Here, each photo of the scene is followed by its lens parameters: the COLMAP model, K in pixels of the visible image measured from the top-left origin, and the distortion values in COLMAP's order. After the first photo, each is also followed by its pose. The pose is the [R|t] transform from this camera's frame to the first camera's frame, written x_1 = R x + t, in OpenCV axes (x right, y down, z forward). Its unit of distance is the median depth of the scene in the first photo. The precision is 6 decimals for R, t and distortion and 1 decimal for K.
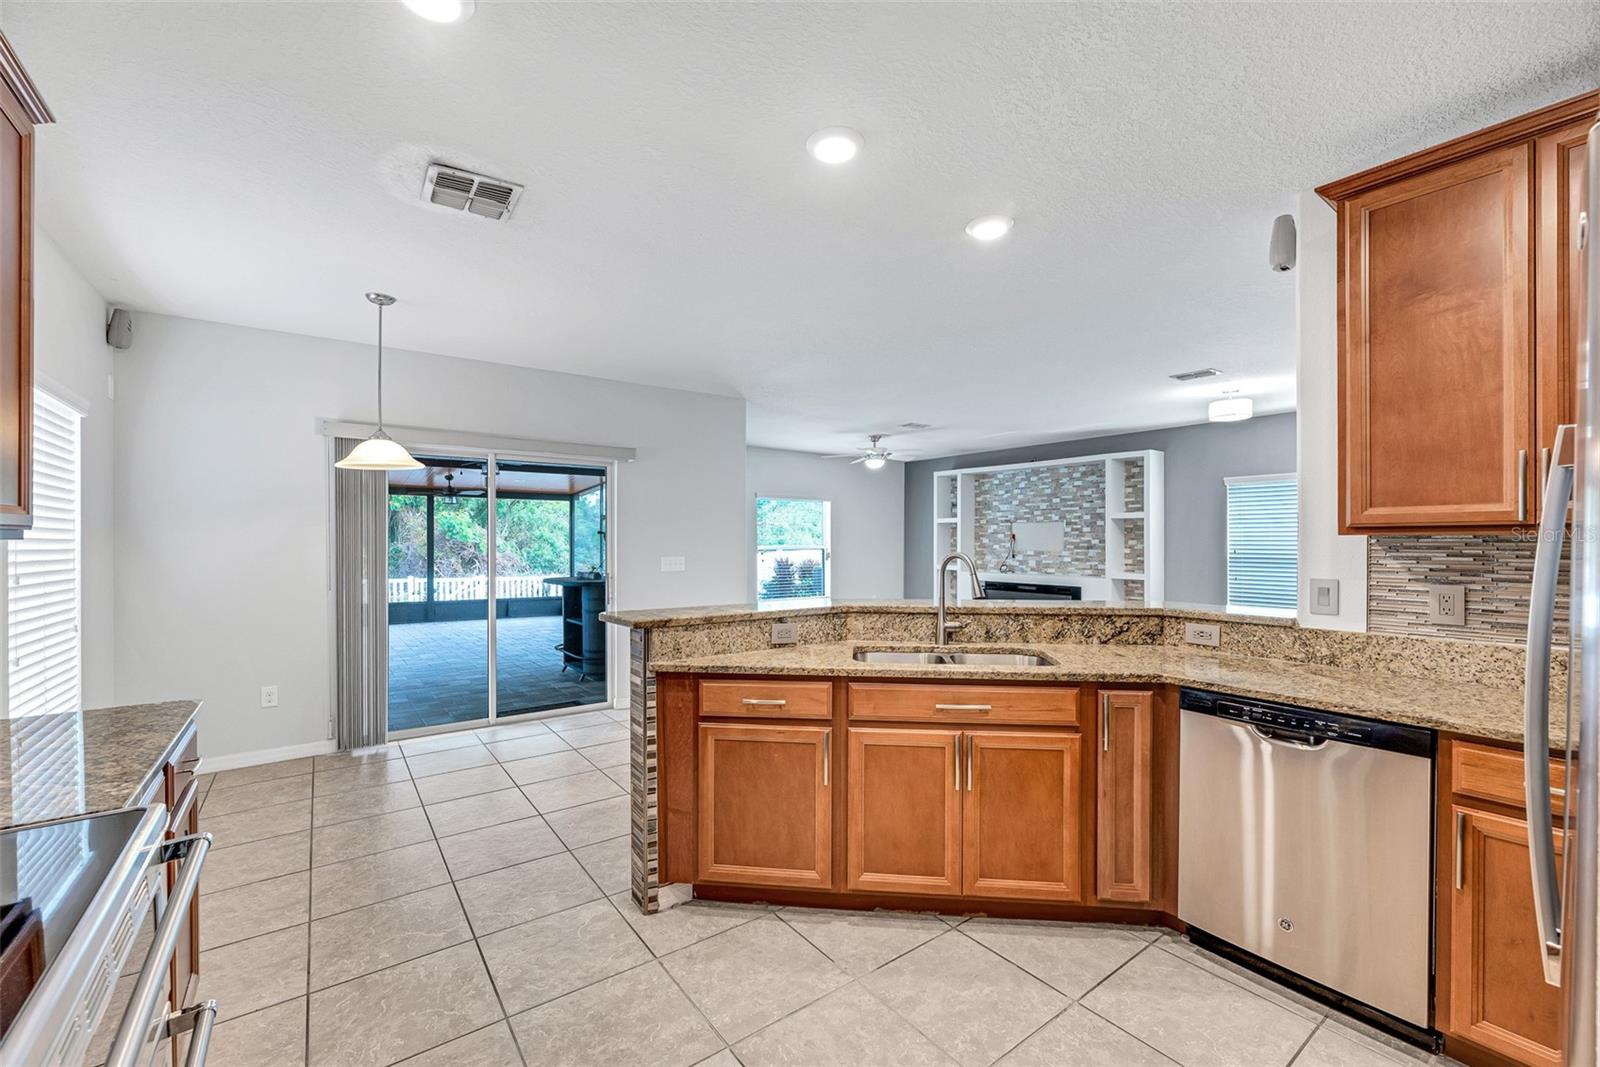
lens RADIAL K [[665.5, 0, 795.7], [0, 665.5, 538.3], [0, 0, 1]] dist [-0.003563, -0.000284]
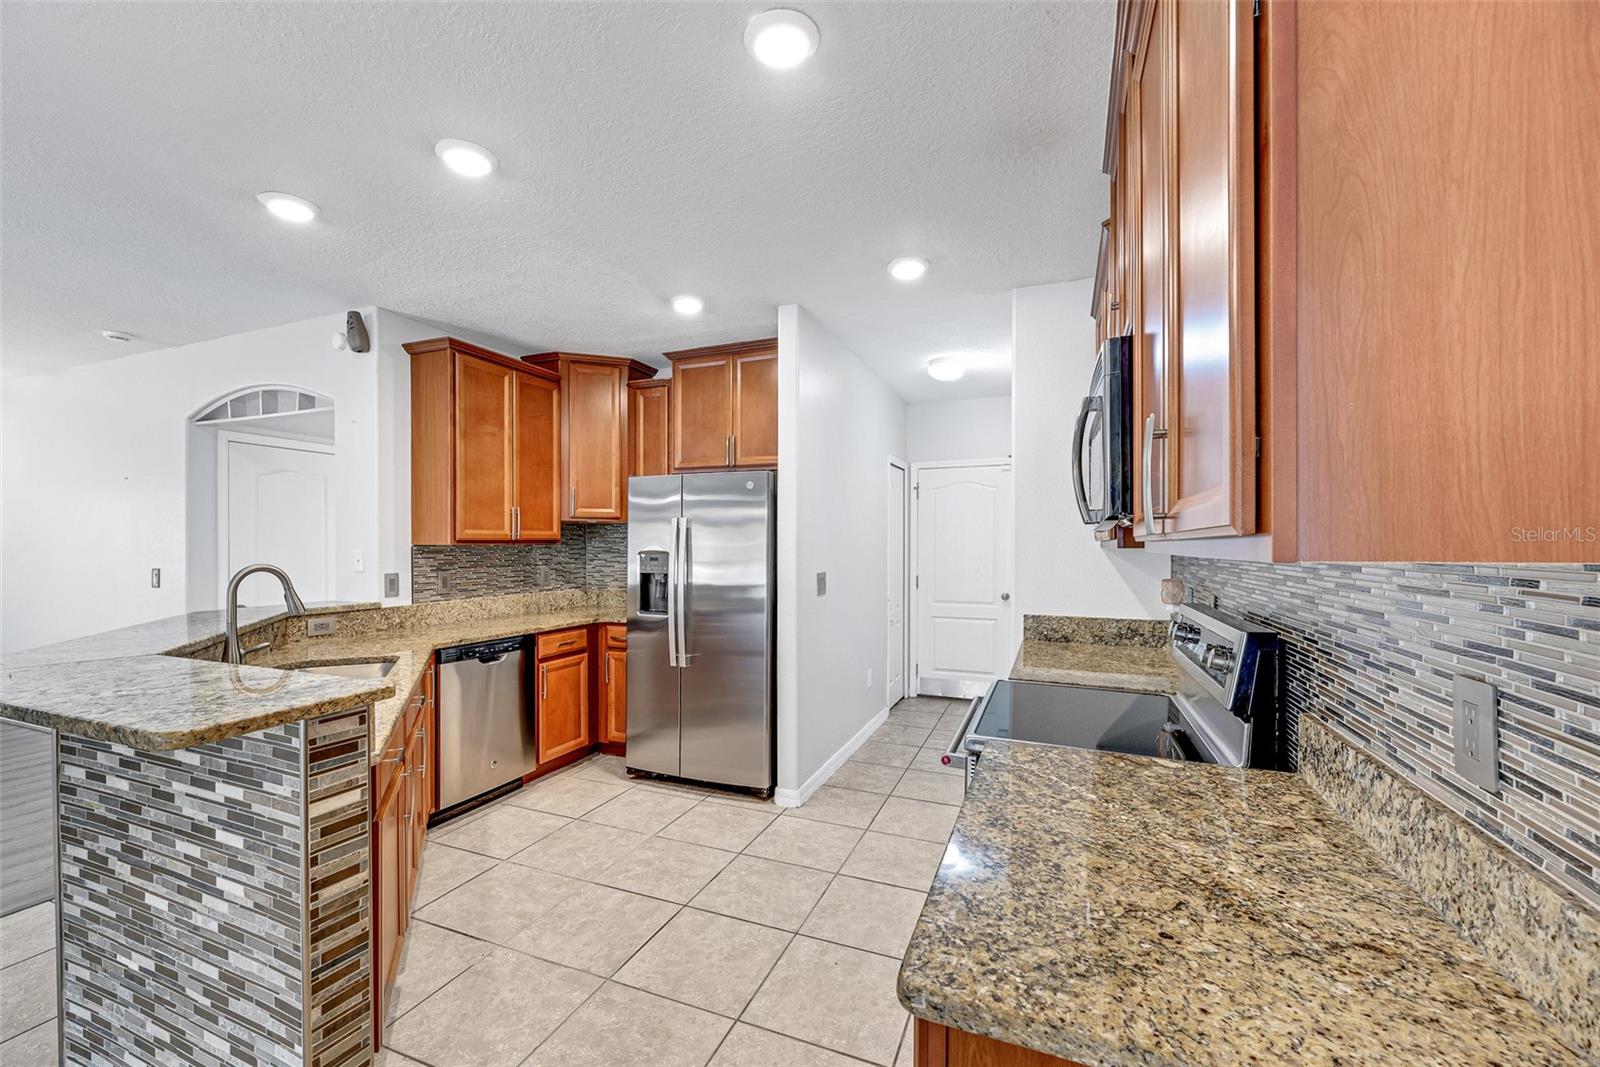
lens RADIAL K [[665.5, 0, 795.7], [0, 665.5, 538.3], [0, 0, 1]] dist [-0.003563, -0.000284]
pose [[-0.534837, 0.005439, 0.844937, -0.678197], [-0.003900, 0.999953, -0.008906, -0.006078], [-0.844946, -0.008058, -0.534791, 0.715983]]
